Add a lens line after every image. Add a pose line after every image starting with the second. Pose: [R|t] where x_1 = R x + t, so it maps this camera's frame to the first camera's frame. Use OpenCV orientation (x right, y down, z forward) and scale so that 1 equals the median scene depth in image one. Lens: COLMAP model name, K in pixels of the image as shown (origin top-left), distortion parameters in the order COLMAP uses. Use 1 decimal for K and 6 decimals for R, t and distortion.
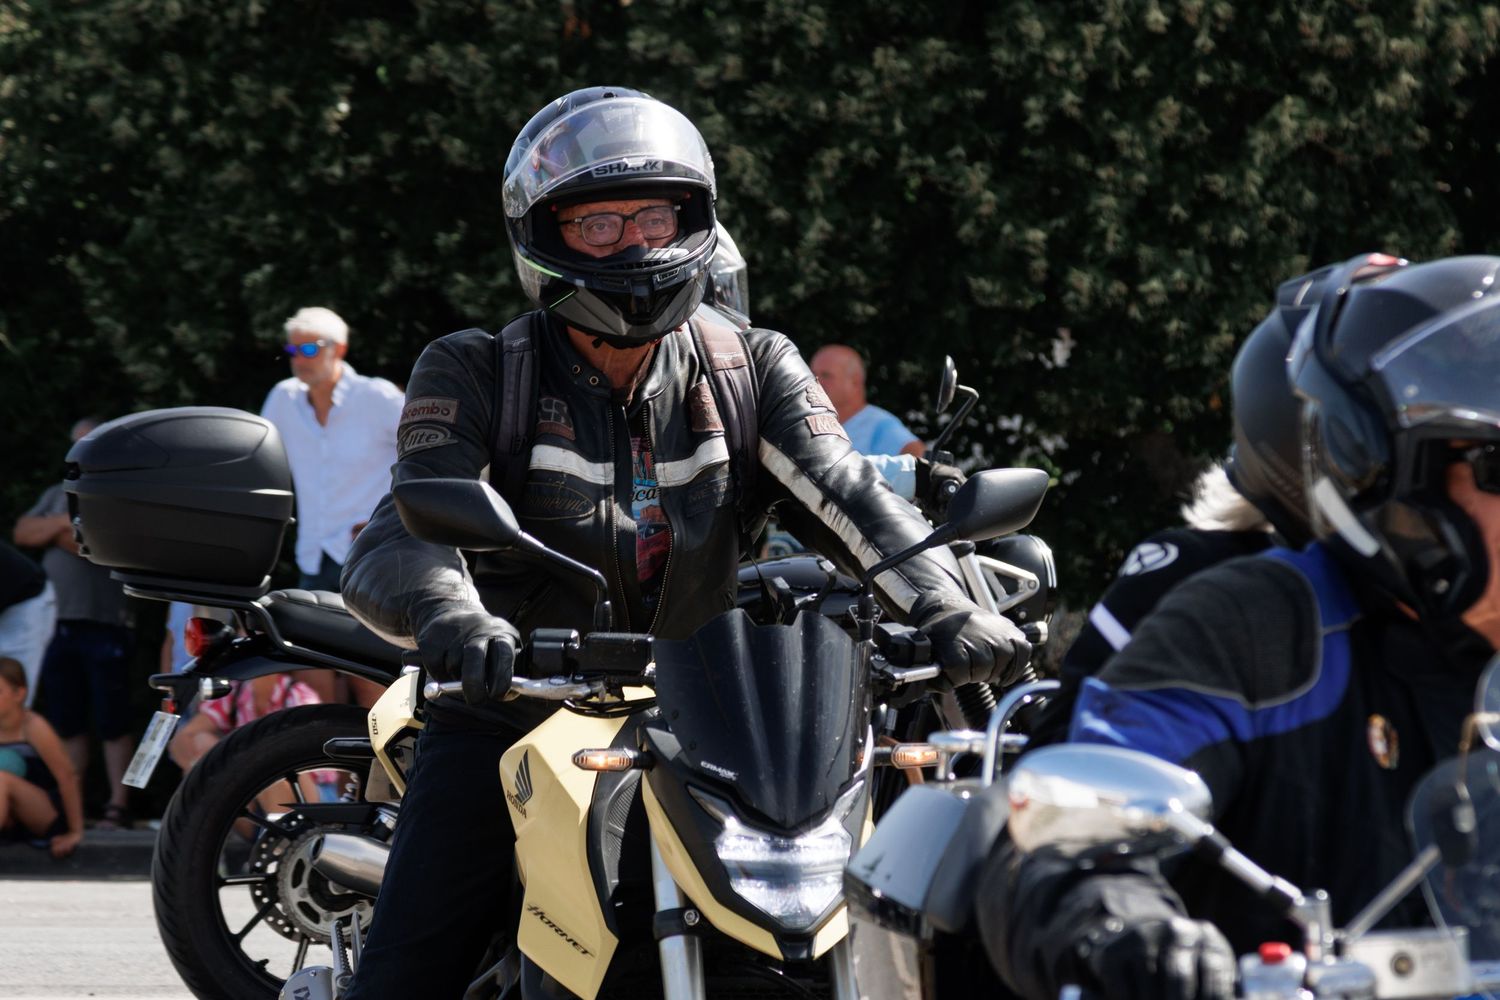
lens RADIAL K [[8052.5, 0, 802.5], [0, 8052.5, 594.4], [0, 0, 1]] dist [0.114887, 0.000000]
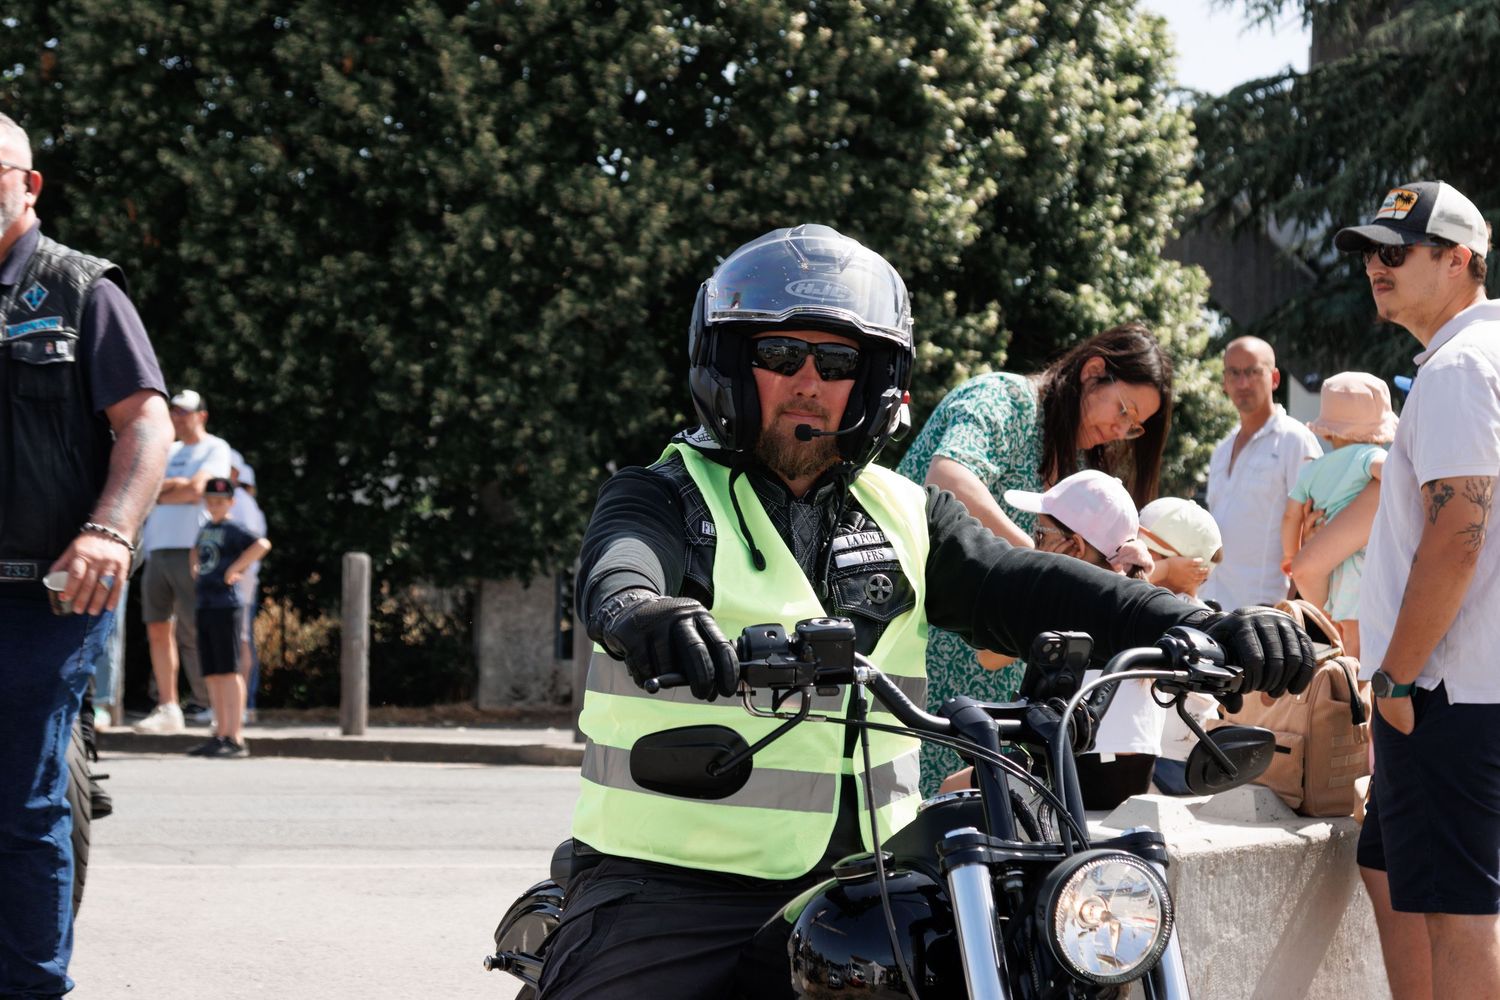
lens RADIAL K [[4144.1, 0, 758.2], [0, 4144.1, 530.3], [0, 0, 1]] dist [0.043938, 0.000000]
pose [[0.996066, 0.015848, 0.087185, 0.025034], [-0.014852, 0.999817, -0.012054, -0.000985], [-0.087360, 0.010712, 0.996119, 0.123256]]
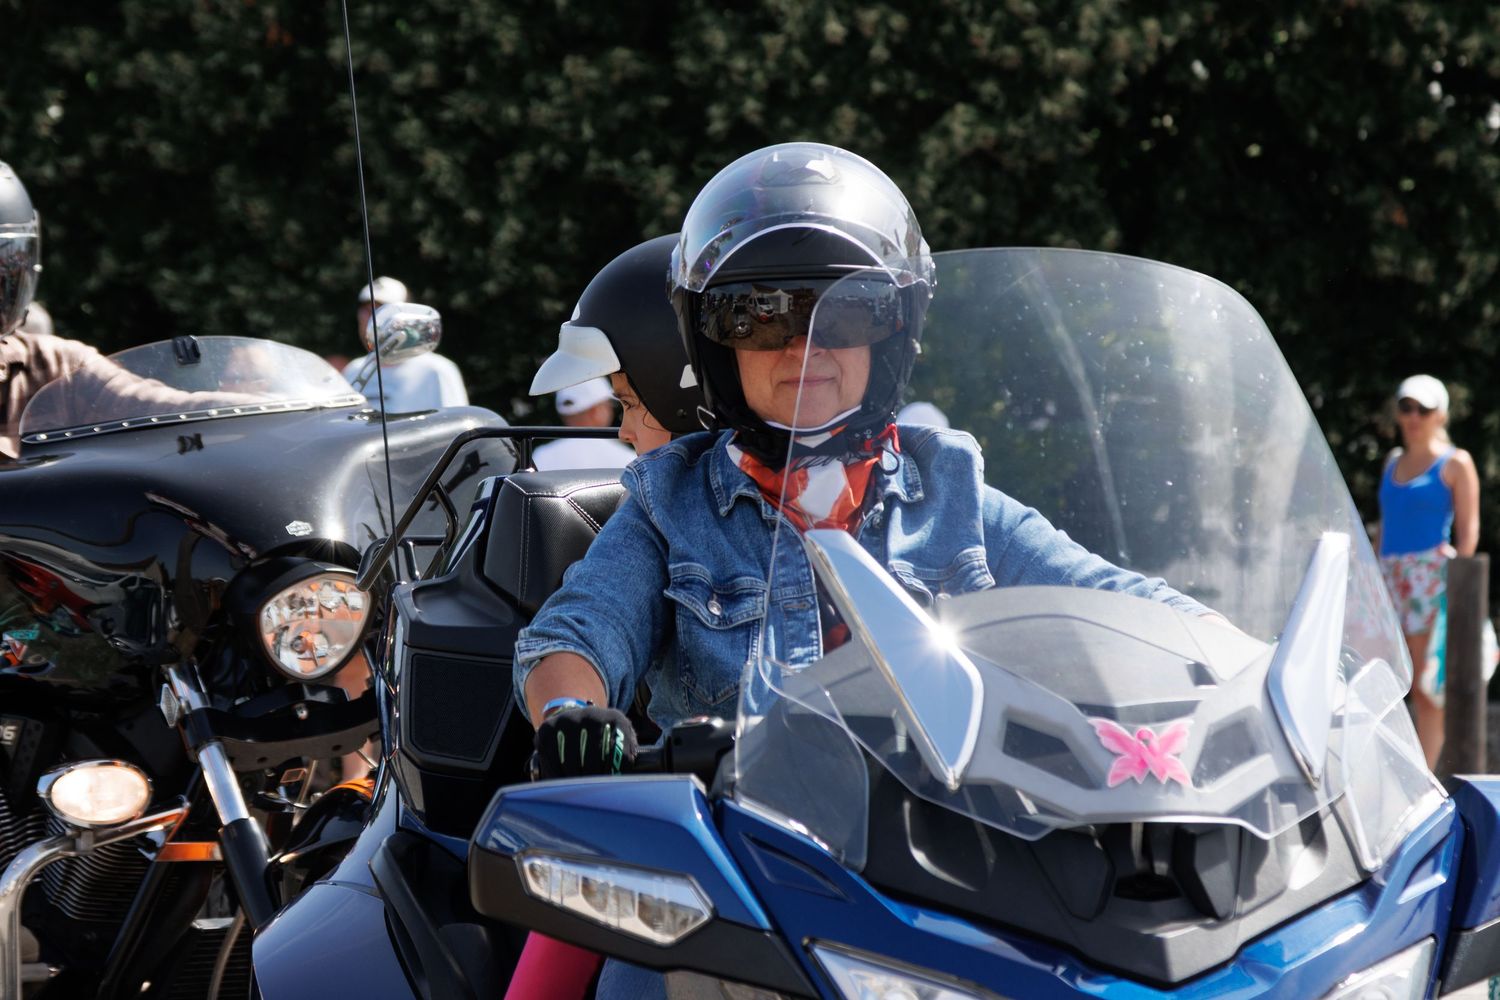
lens RADIAL K [[7403.8, 0, 685.4], [0, 7403.8, 561.9], [0, 0, 1]] dist [0.047843, 0.000000]
pose [[0.999492, 0.001744, 0.031838, -0.005895], [-0.001724, 0.999998, -0.000672, -0.001496], [-0.031839, 0.000616, 0.999493, 0.036896]]
